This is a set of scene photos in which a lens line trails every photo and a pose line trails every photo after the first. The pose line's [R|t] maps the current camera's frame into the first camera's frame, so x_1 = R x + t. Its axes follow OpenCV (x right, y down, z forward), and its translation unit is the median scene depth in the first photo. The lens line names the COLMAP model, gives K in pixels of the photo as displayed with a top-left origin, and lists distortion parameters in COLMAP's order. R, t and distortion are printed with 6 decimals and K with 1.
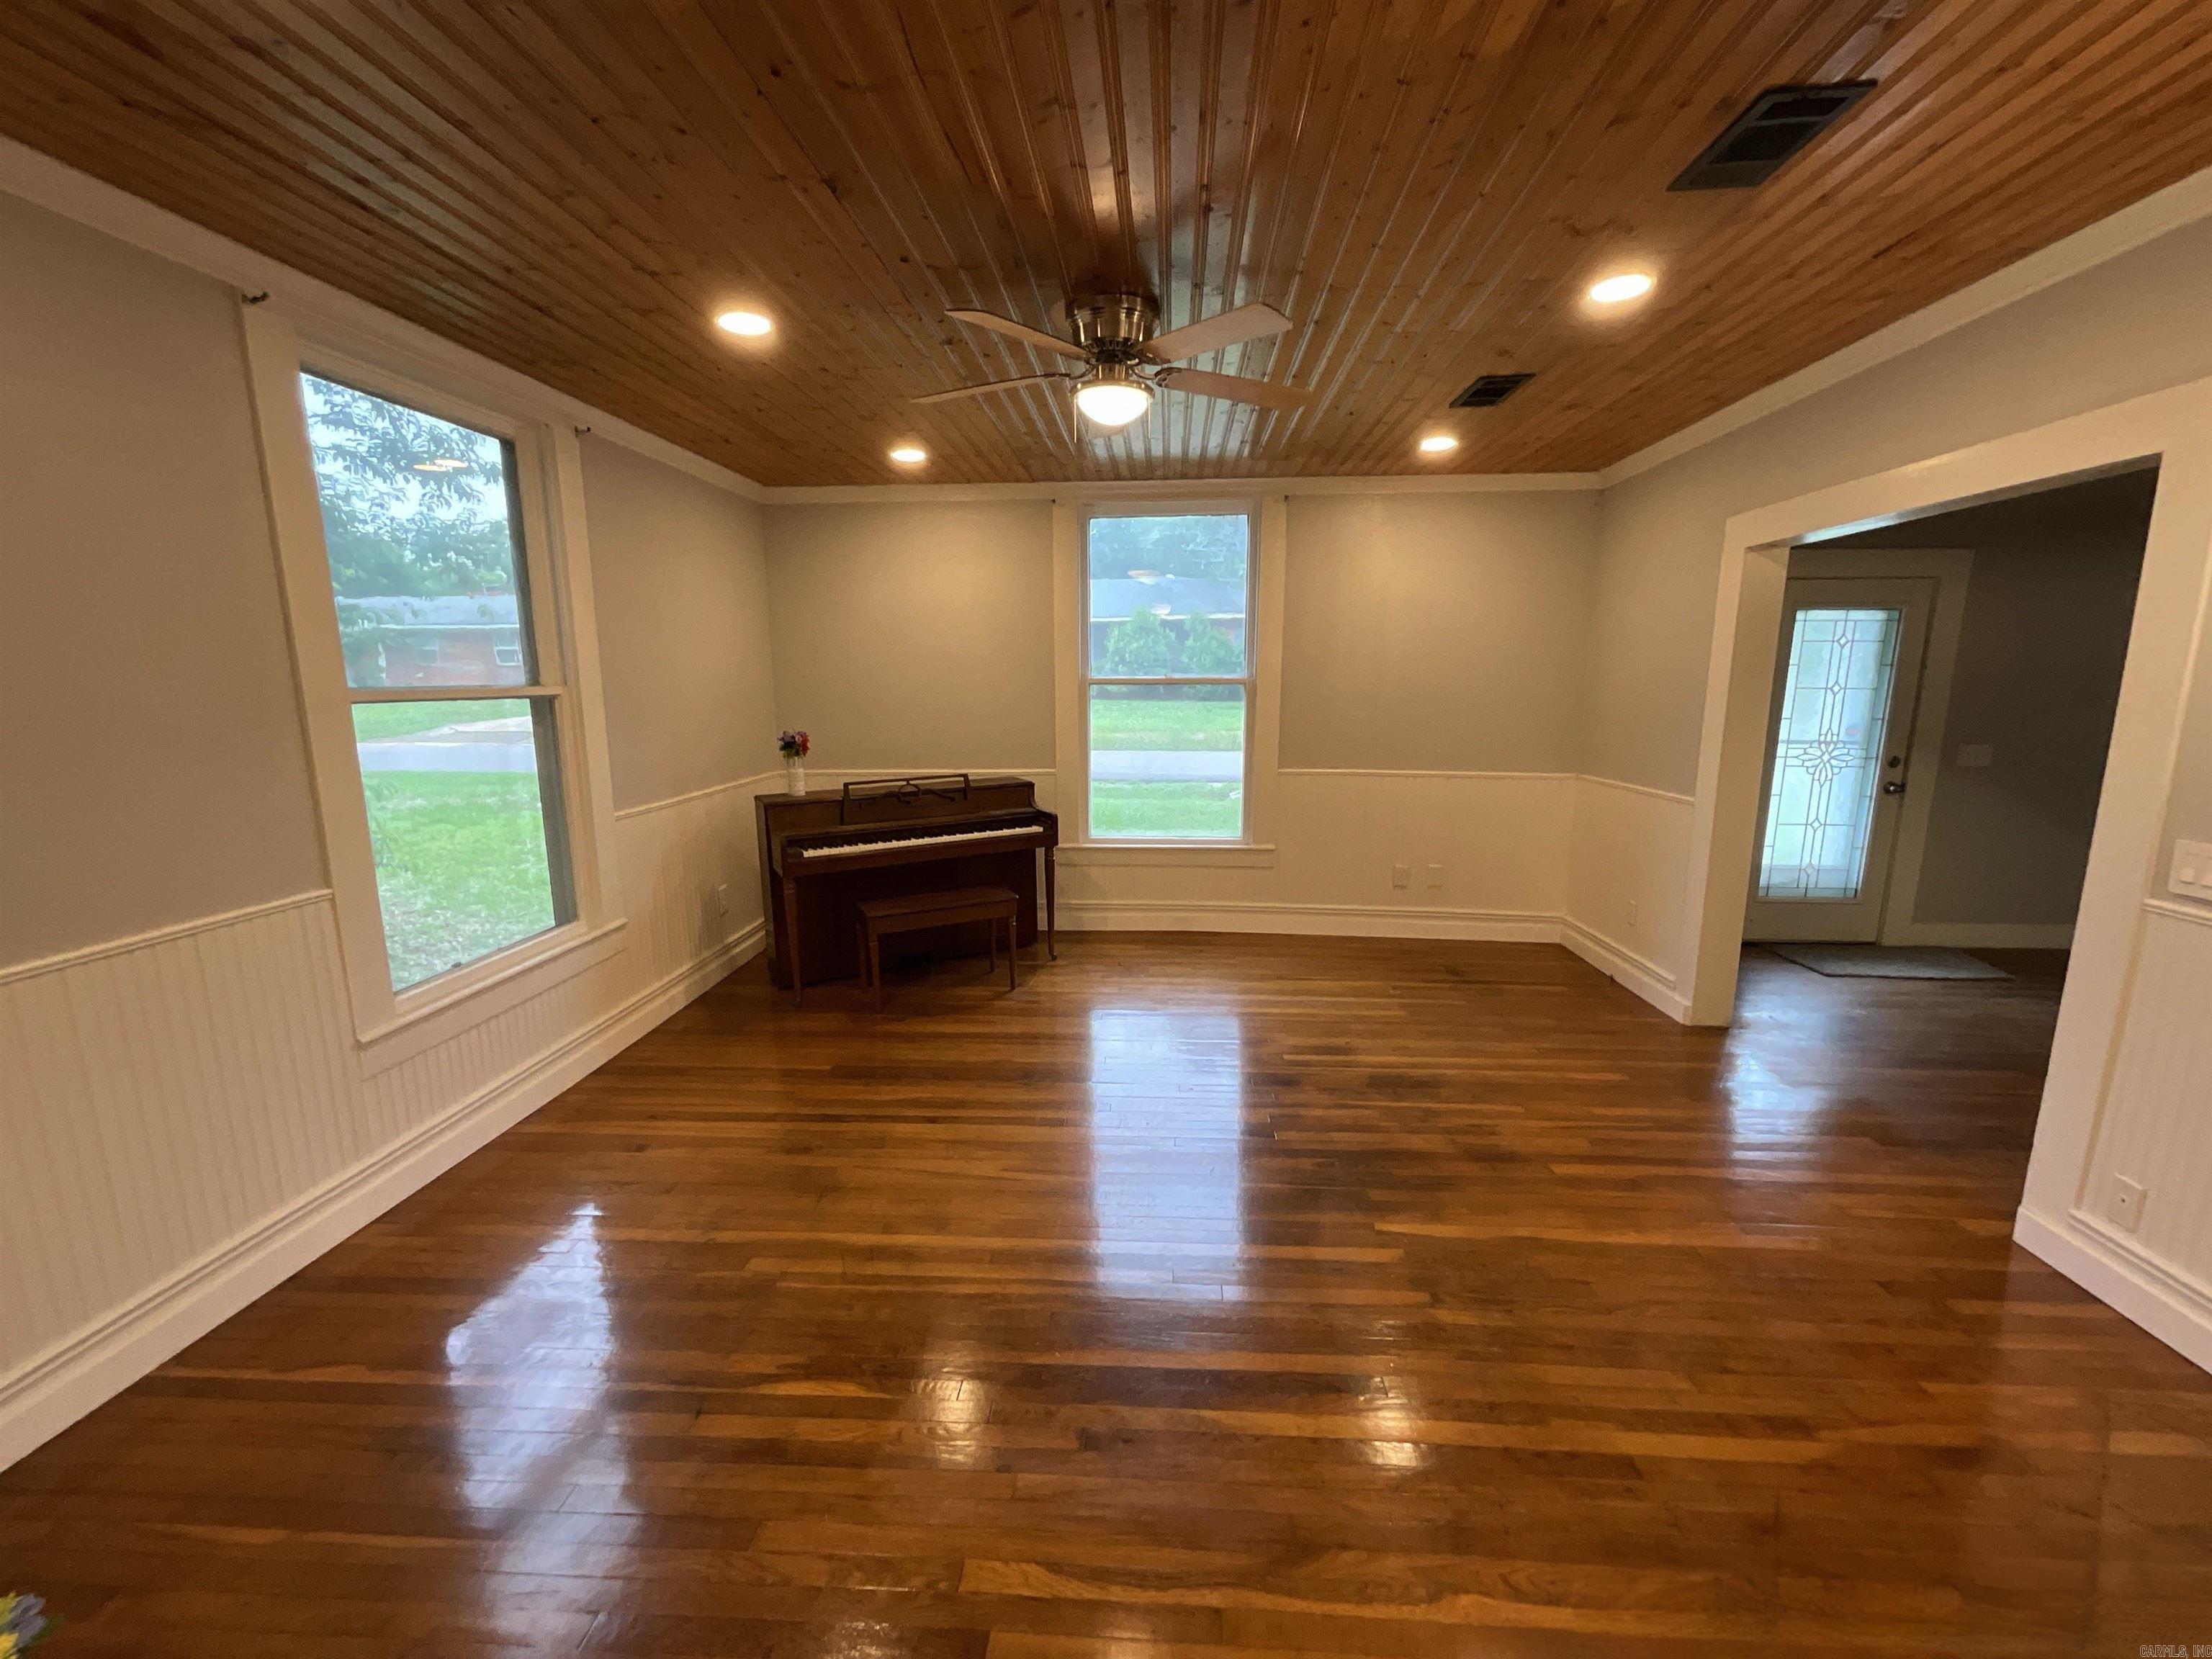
lens RADIAL K [[899.3, 0, 1102.9], [0, 899.3, 826.6], [0, 0, 1]] dist [-0.002330, 0.000595]
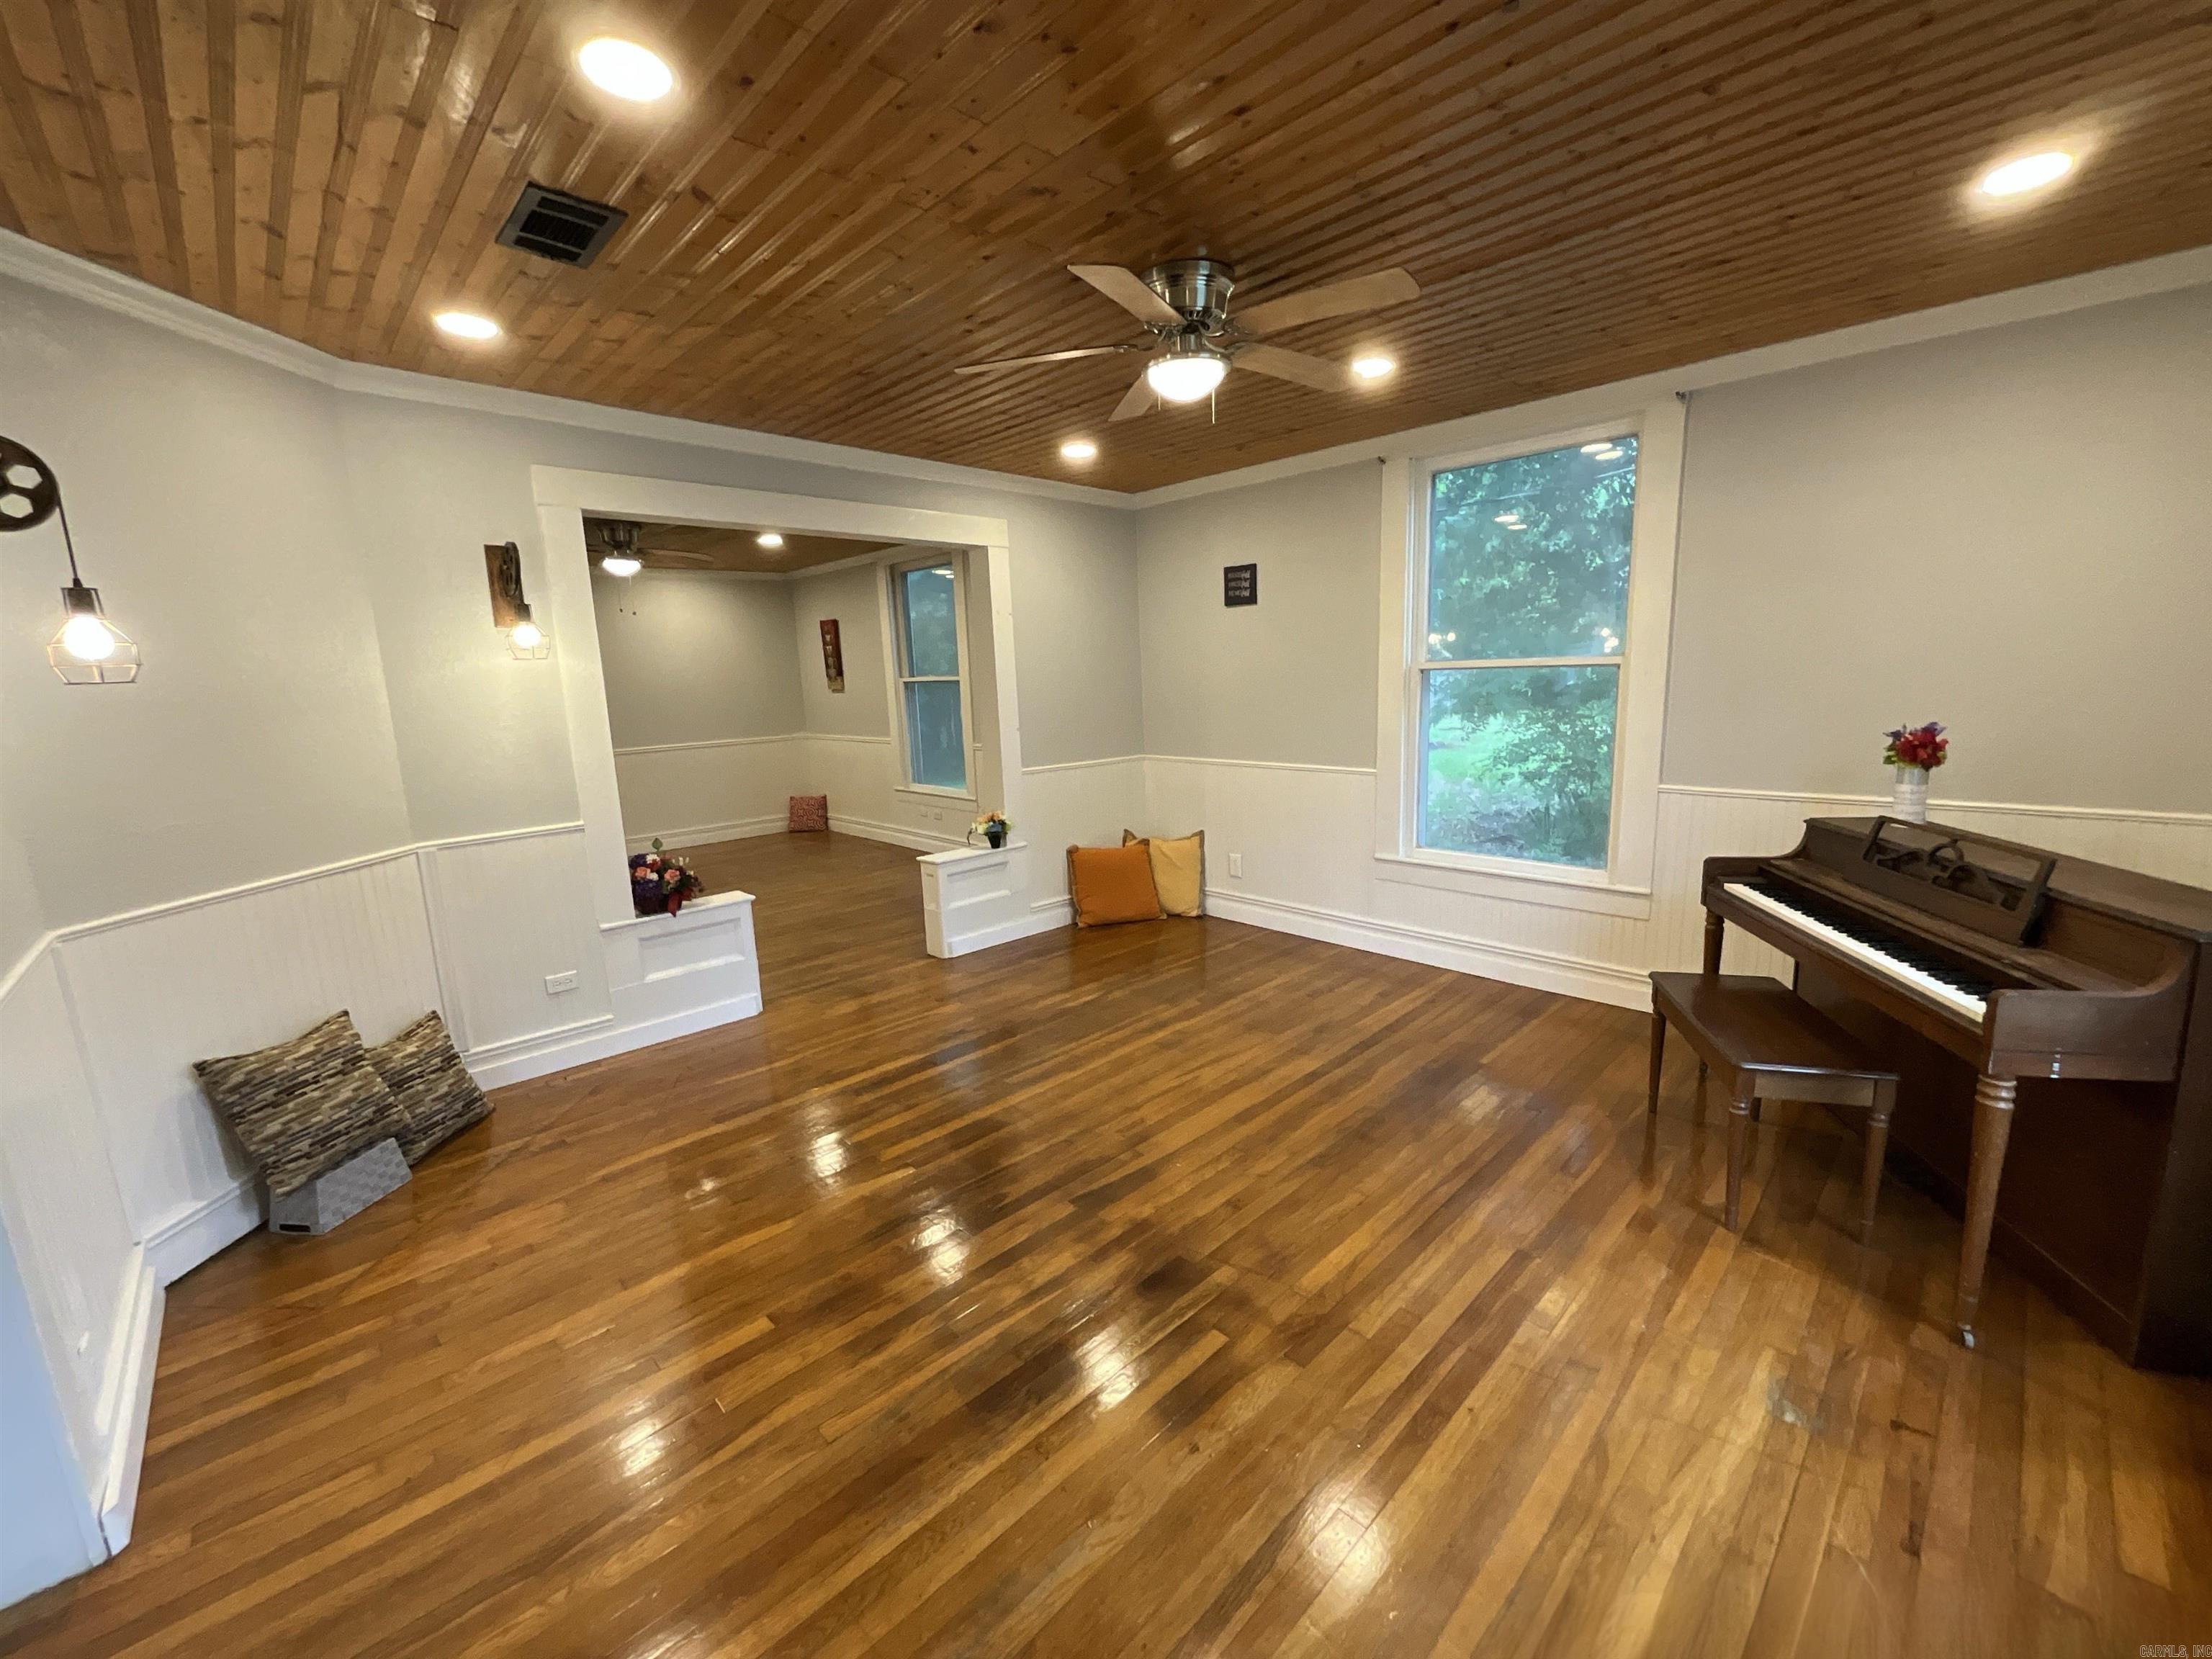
lens RADIAL K [[899.3, 0, 1095.4], [0, 899.3, 821.7], [0, 0, 1]] dist [-0.002330, 0.000595]
pose [[-0.672355, 0.158736, -0.723009, 0.541247], [-0.080945, 0.955113, 0.284969, -0.188408], [0.735790, 0.250124, -0.629326, 1.068341]]
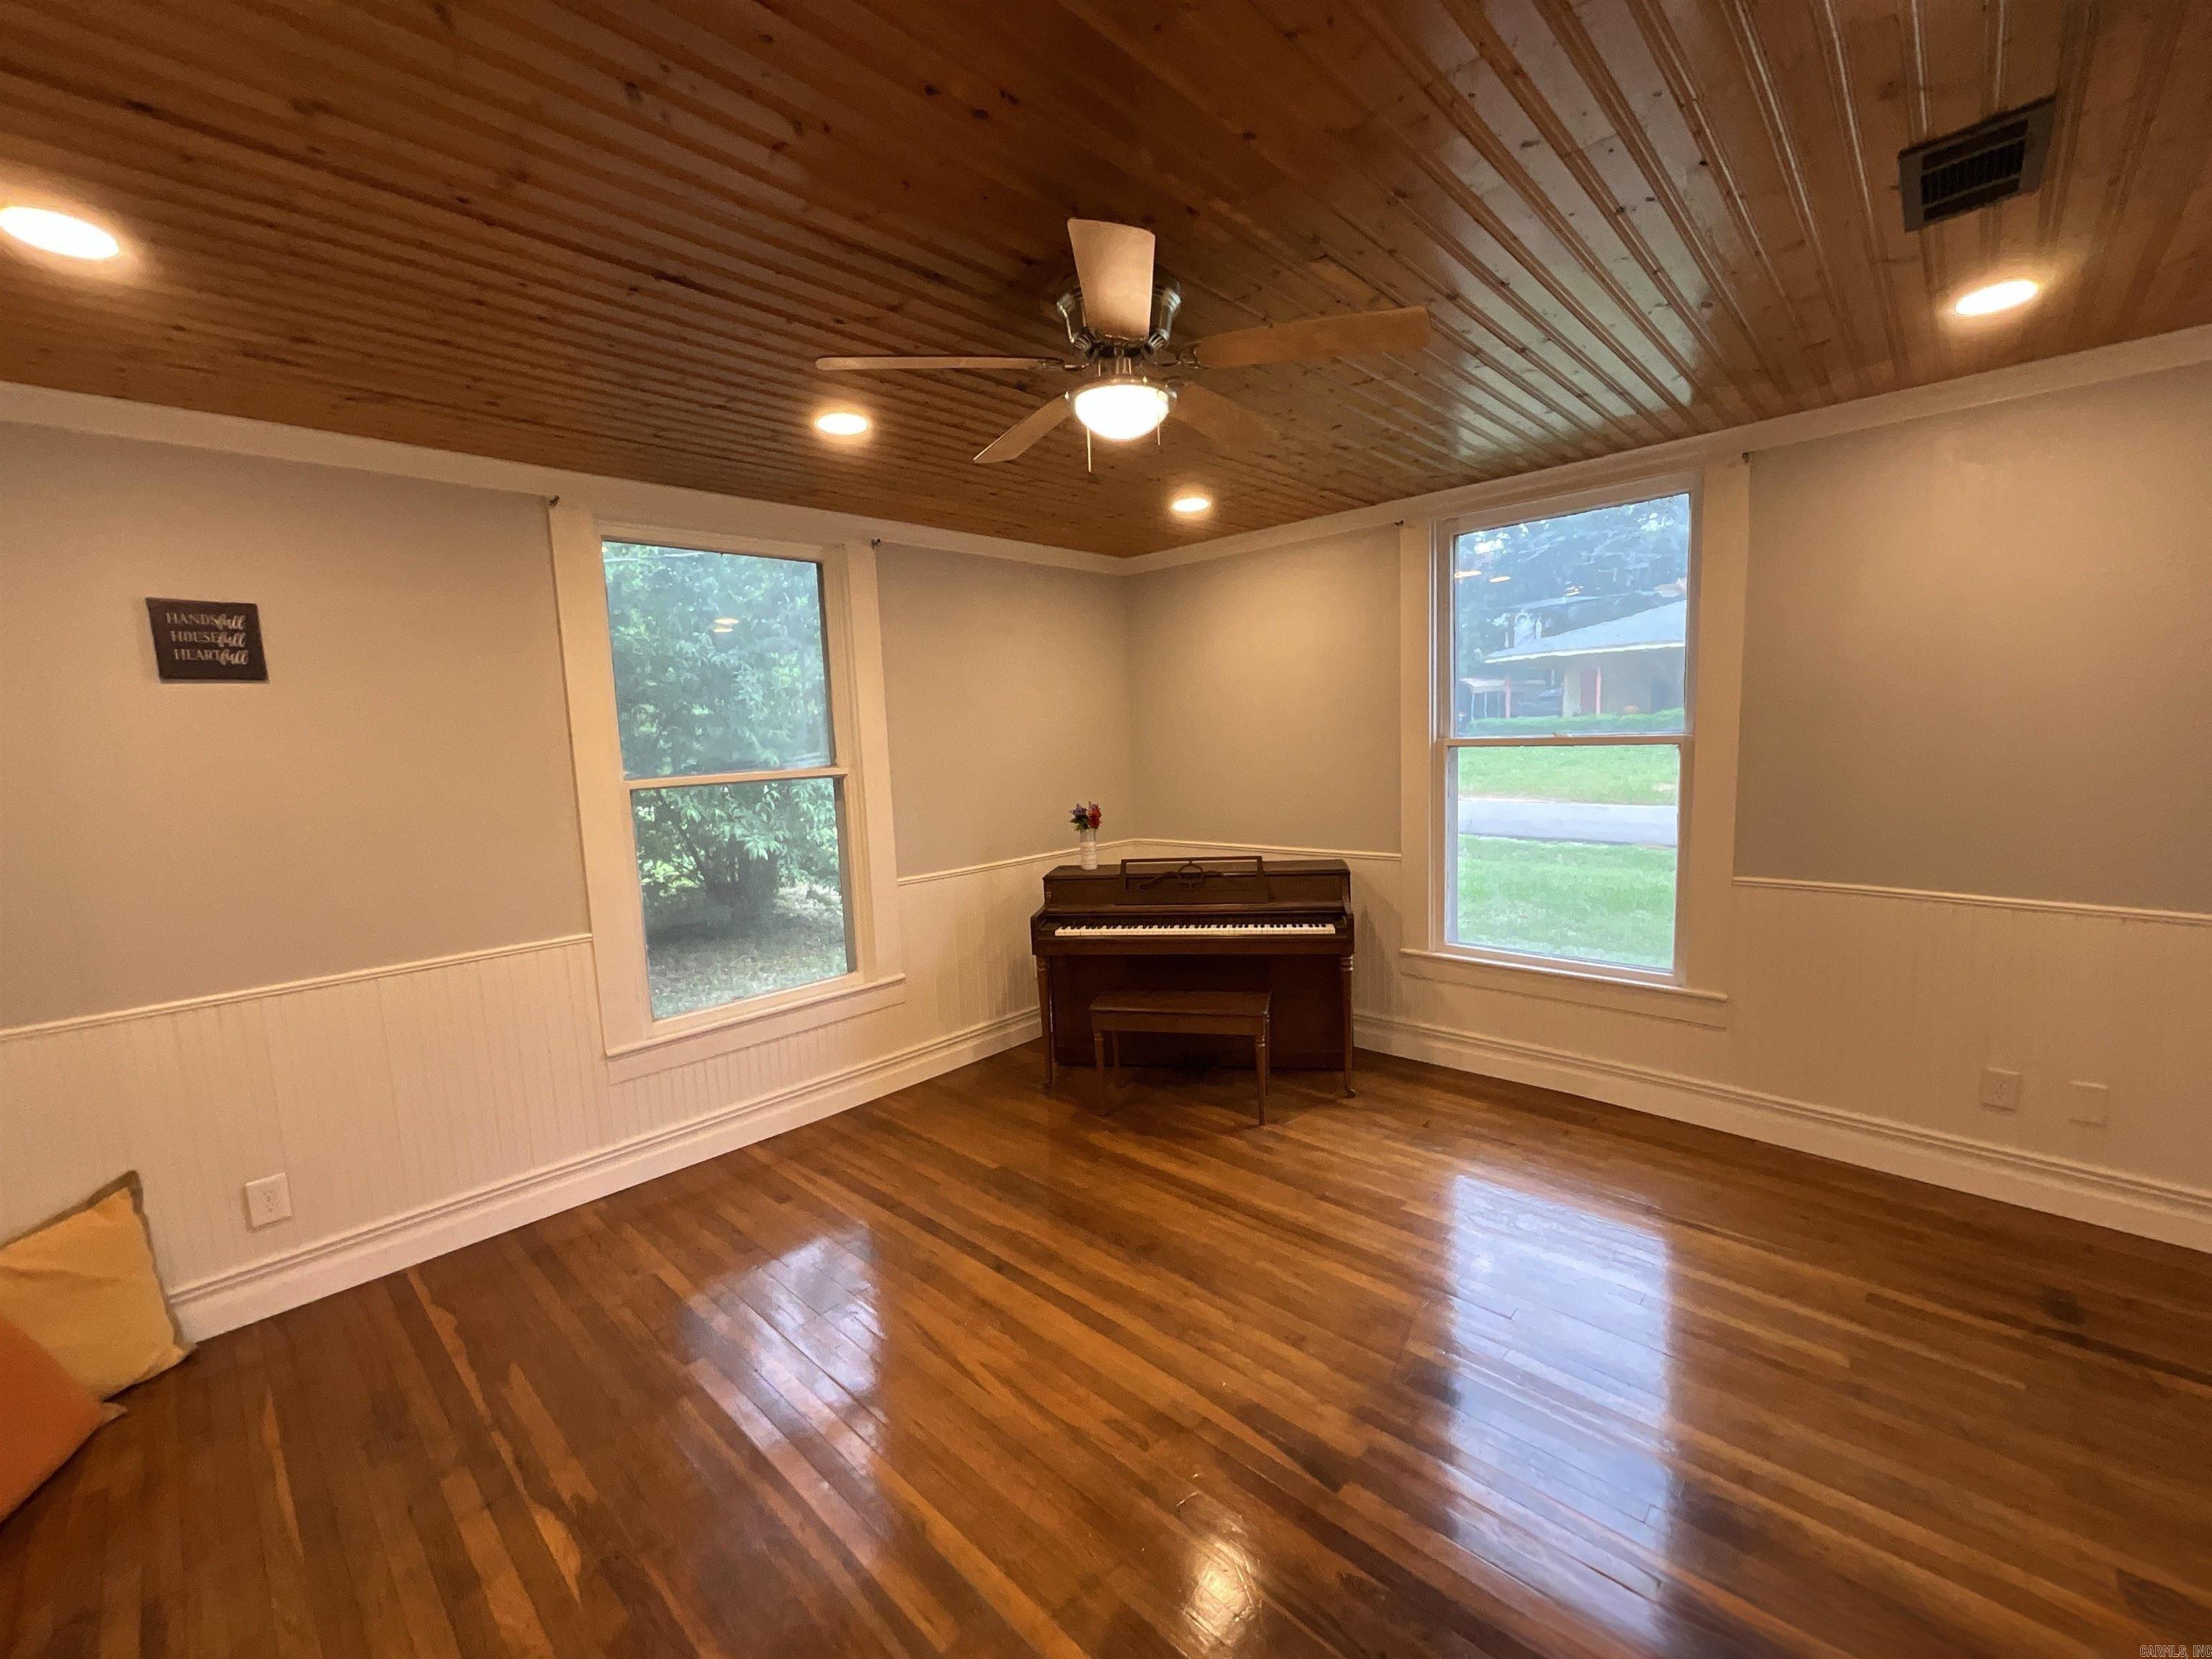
lens RADIAL K [[899.3, 0, 1101.2], [0, 899.3, 823.1], [0, 0, 1]] dist [-0.002330, 0.000595]
pose [[0.766185, 0.038515, -0.641465, 0.323604], [-0.071305, 0.997134, -0.025298, -0.066274], [0.638652, 0.065123, 0.766735, 0.278998]]
